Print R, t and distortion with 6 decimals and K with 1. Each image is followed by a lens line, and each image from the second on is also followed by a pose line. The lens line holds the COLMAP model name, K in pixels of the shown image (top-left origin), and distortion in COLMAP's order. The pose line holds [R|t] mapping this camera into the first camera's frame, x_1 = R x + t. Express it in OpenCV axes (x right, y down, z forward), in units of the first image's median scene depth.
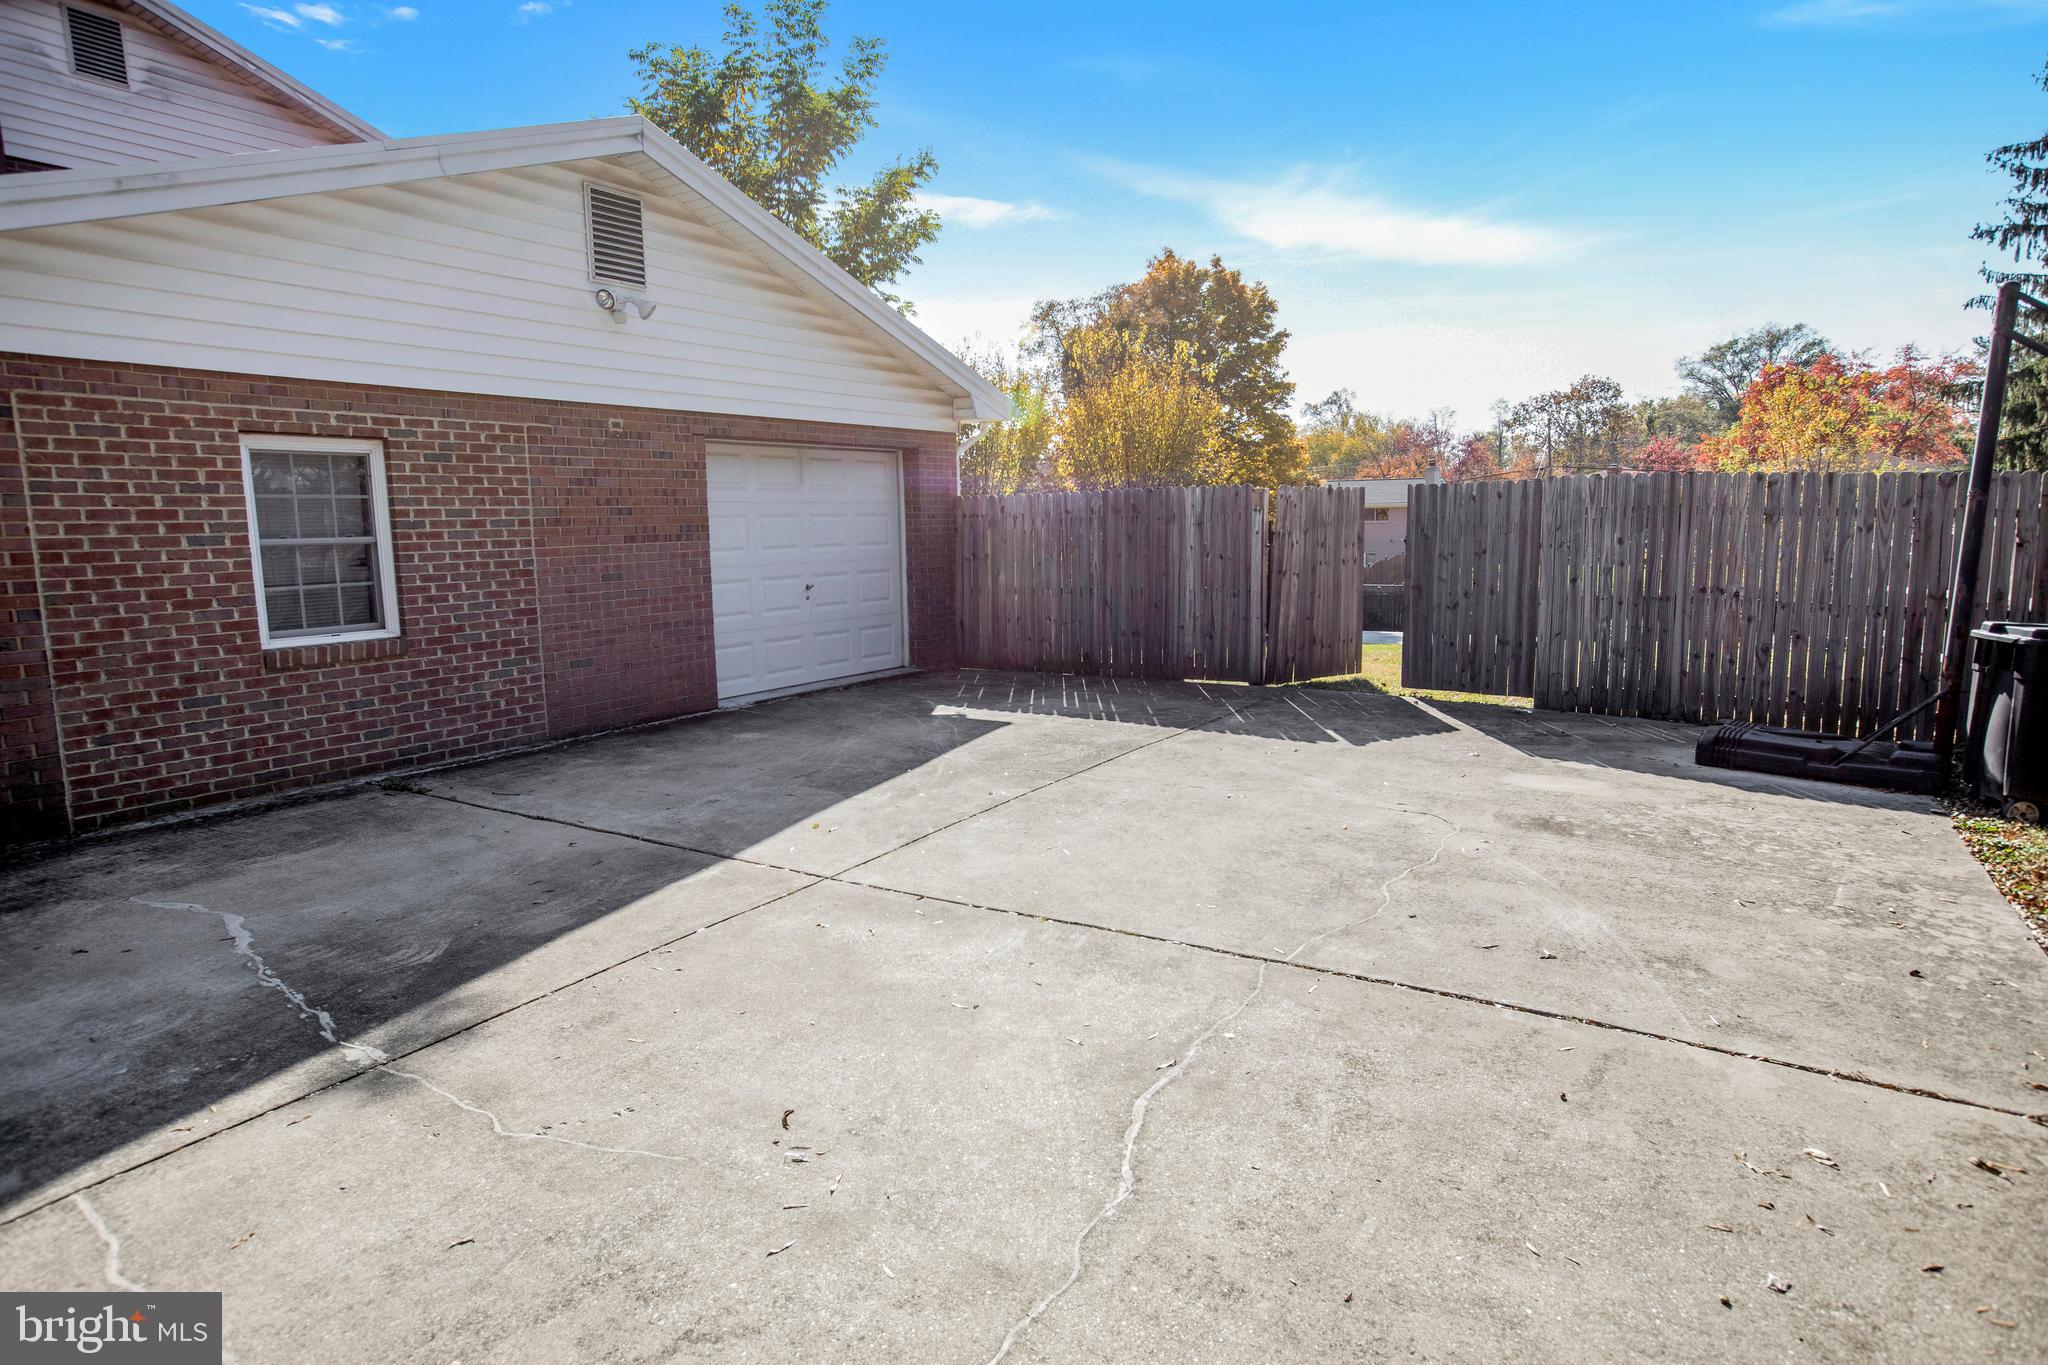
lens RADIAL K [[1193.7, 0, 1028.2], [0, 1193.7, 690.0], [0, 0, 1]] dist [-0.023361, -0.000184]
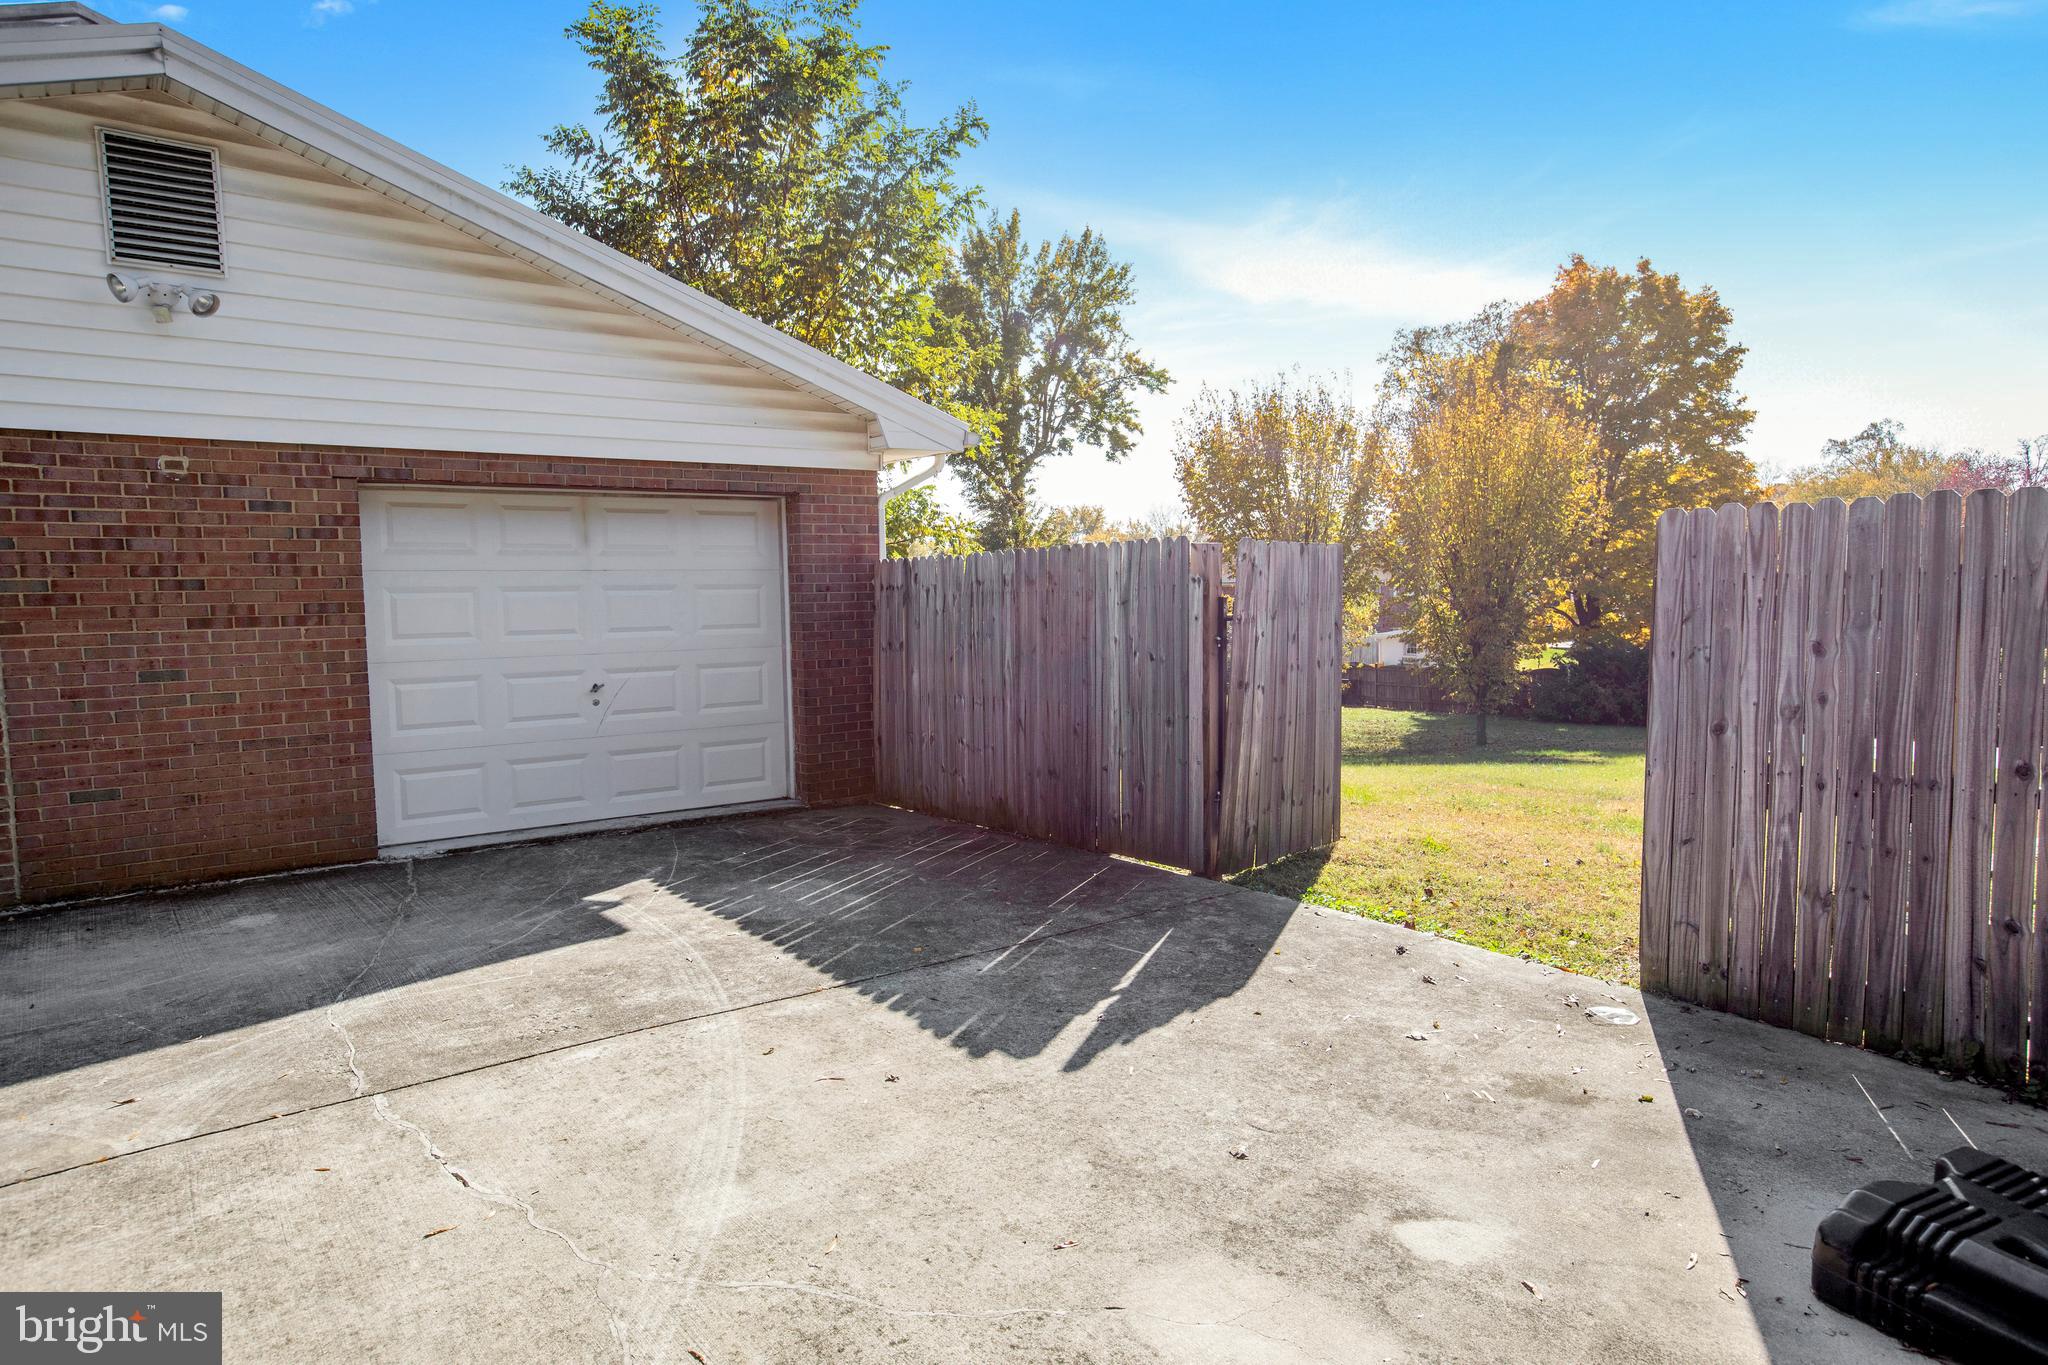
lens RADIAL K [[1260.1, 0, 1017.3], [0, 1260.1, 692.3], [0, 0, 1]] dist [-0.007854, 0.015873]
pose [[0.938200, 0.029554, -0.344828, 0.305951], [-0.048533, 0.997737, -0.046535, -0.058146], [0.342673, 0.060395, 0.937512, 0.362839]]
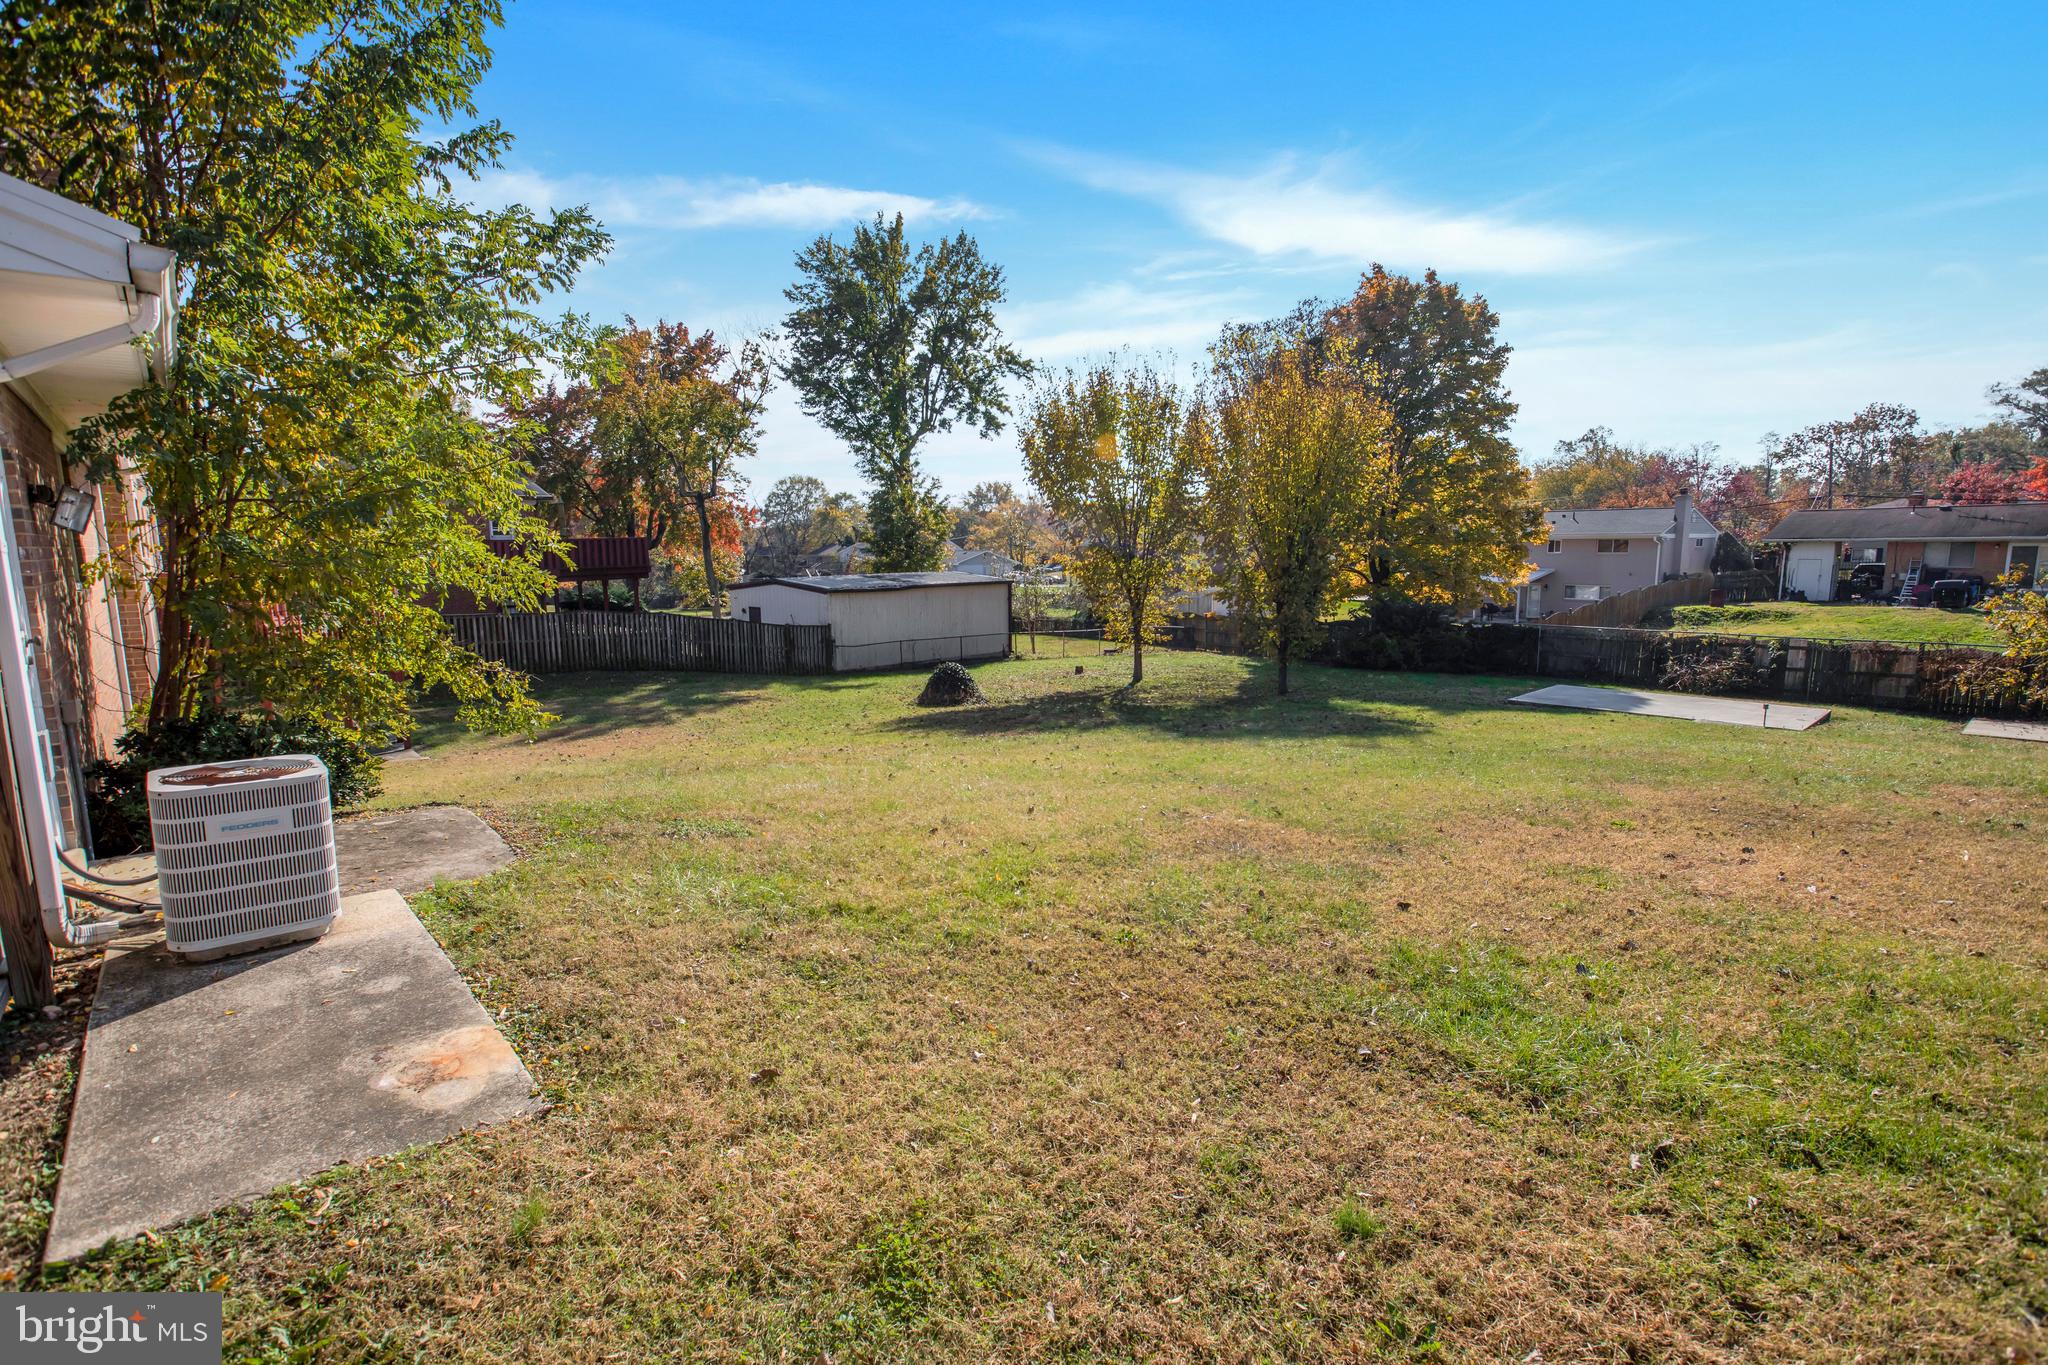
lens RADIAL K [[962.0, 0, 1021.8], [0, 962.0, 690.3], [0, 0, 1]] dist [-0.025687, 0.002278]
pose [[0.959713, 0.049425, -0.276600, 0.349664], [-0.047232, 0.998777, 0.014590, -0.135397], [0.276983, -0.000938, 0.960874, 0.898029]]
